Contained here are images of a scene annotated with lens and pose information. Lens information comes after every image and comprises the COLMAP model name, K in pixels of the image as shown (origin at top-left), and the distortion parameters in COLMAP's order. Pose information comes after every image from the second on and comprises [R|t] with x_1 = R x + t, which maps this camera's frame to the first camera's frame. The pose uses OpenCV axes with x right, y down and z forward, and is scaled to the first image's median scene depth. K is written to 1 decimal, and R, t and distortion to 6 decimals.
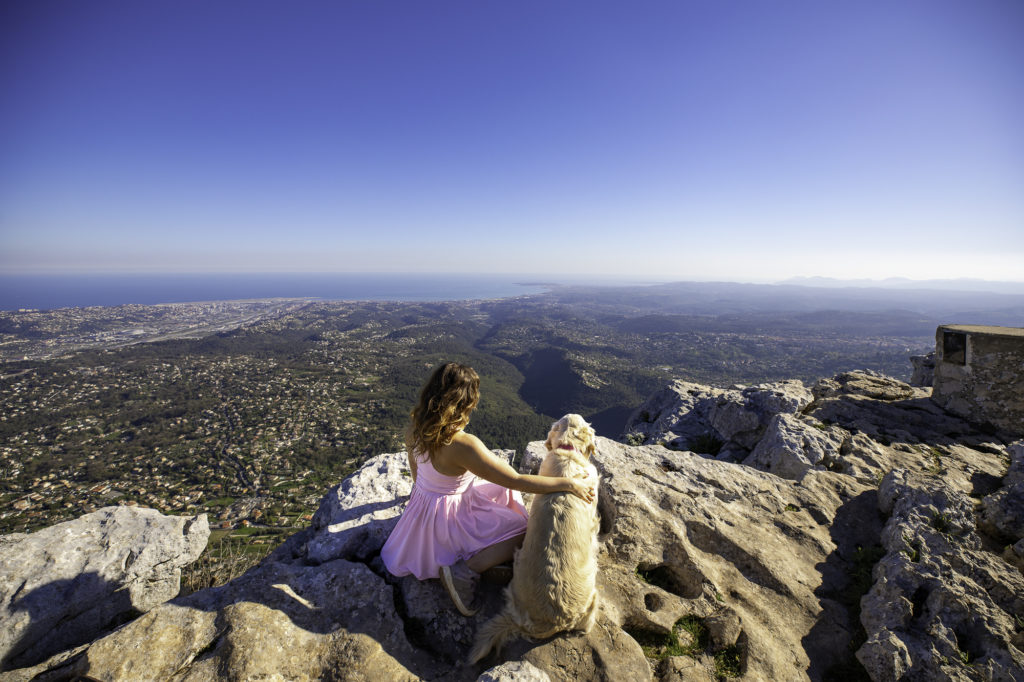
lens RADIAL K [[489.1, 0, 513.8], [0, 489.1, 335.4], [0, 0, 1]] dist [-0.036861, 0.009393]
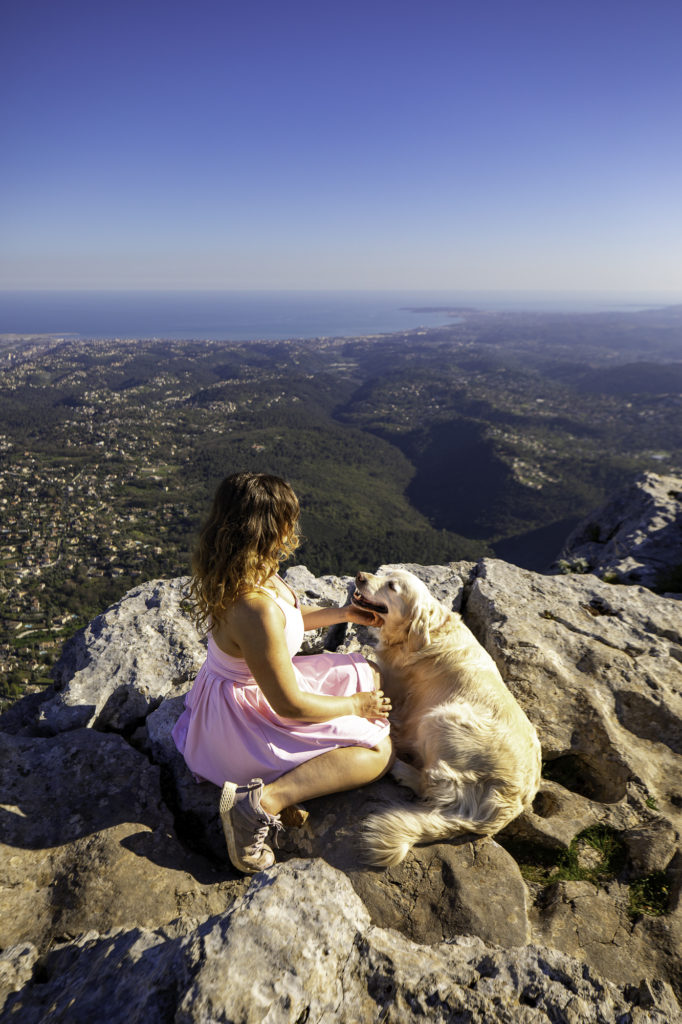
lens RADIAL K [[824.0, 0, 347.7], [0, 824.0, 506.3], [0, 0, 1]] dist [0.020446, 0.015778]
pose [[0.997086, 0.011682, -0.075382, 0.067922], [-0.001799, 0.991531, 0.129858, 0.001059], [0.076260, -0.129344, 0.988663, -0.060528]]
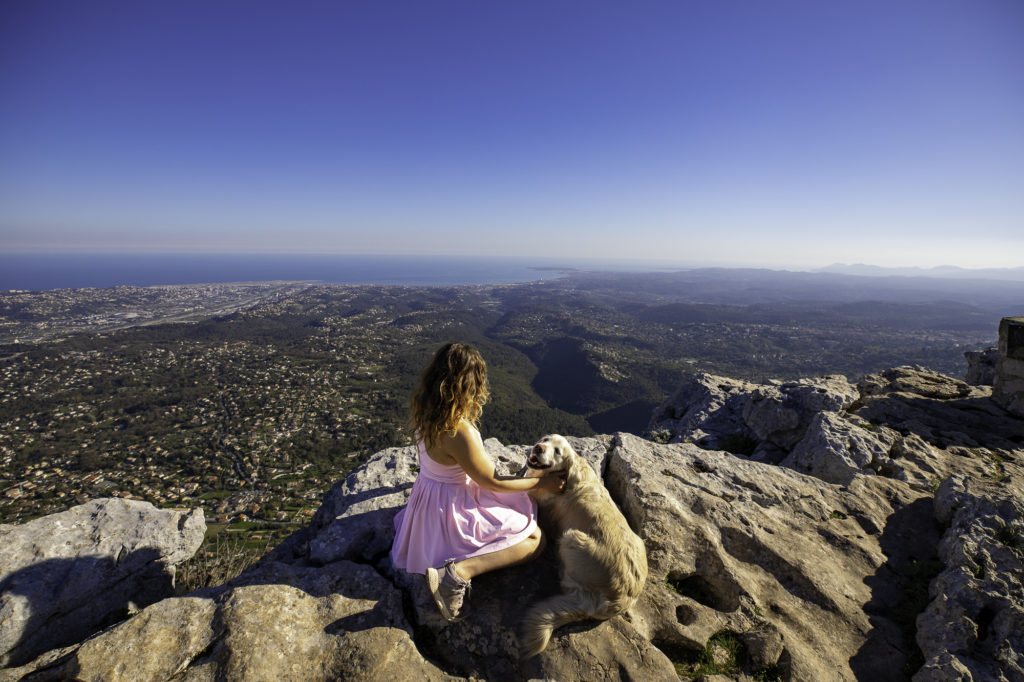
lens RADIAL K [[520.9, 0, 511.9], [0, 520.9, 335.5], [0, 0, 1]] dist [-0.036471, 0.009135]
pose [[0.999585, 0.013420, -0.025483, -0.014776], [-0.012856, 0.999672, 0.022170, 0.004983], [0.025772, -0.021833, 0.999429, 0.022129]]
